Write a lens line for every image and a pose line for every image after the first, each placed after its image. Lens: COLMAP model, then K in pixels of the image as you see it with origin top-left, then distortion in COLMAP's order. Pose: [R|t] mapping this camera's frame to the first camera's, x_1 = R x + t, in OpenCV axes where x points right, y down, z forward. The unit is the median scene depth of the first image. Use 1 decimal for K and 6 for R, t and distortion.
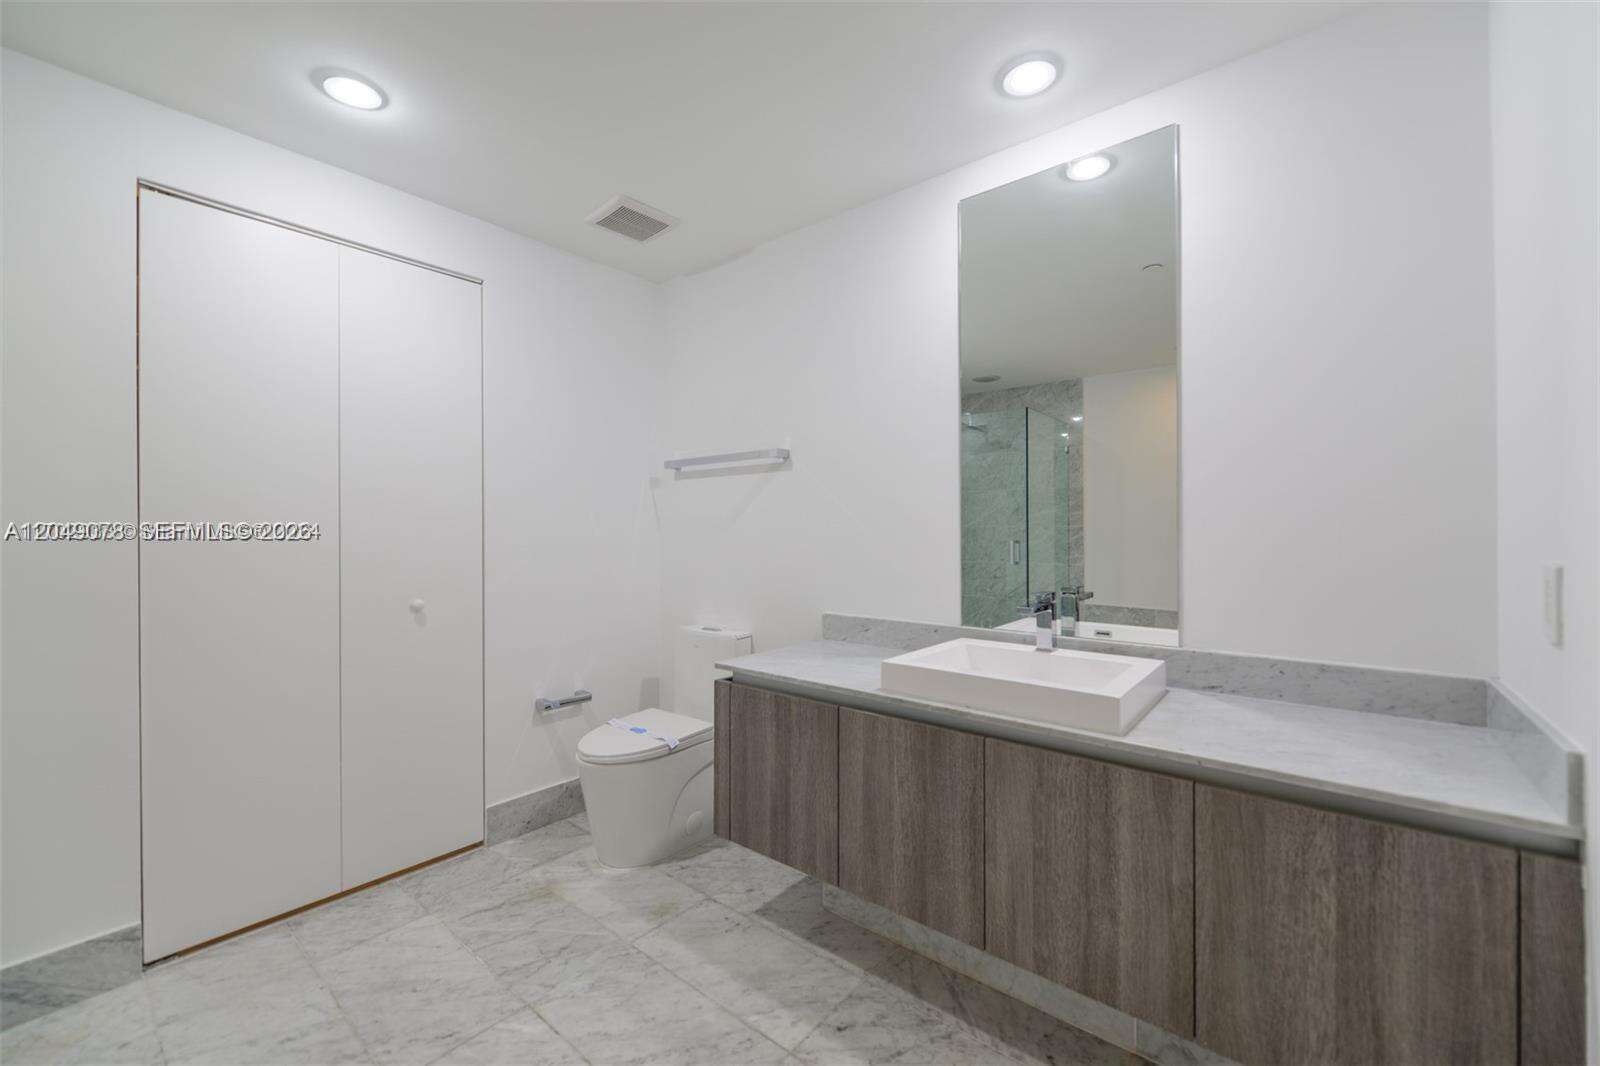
lens RADIAL K [[637.6, 0, 803.1], [0, 637.6, 530.7], [0, 0, 1]] dist [-0.008642, -0.000733]
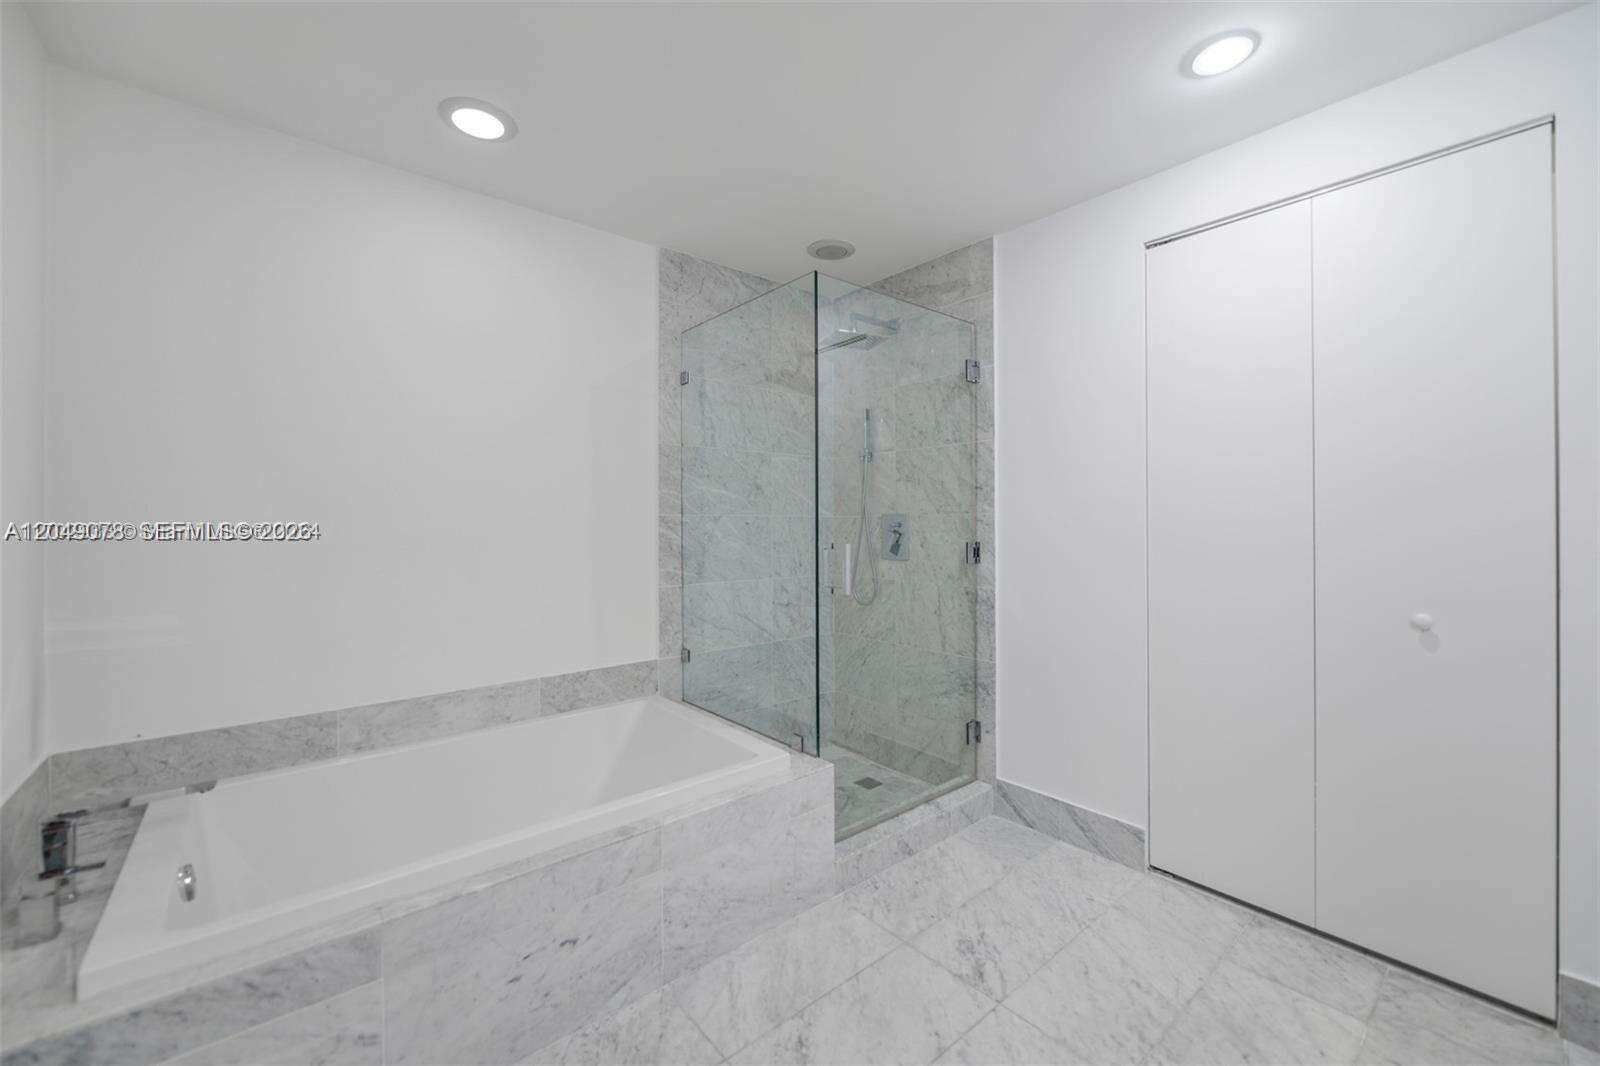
lens RADIAL K [[633.3, 0, 802.4], [0, 633.3, 522.7], [0, 0, 1]] dist [0.002128, -0.000285]
pose [[-0.176513, 0.005323, -0.984284, 0.311047], [0.003542, 0.999982, 0.004773, -0.006138], [0.984292, -0.002644, -0.176529, 0.514062]]
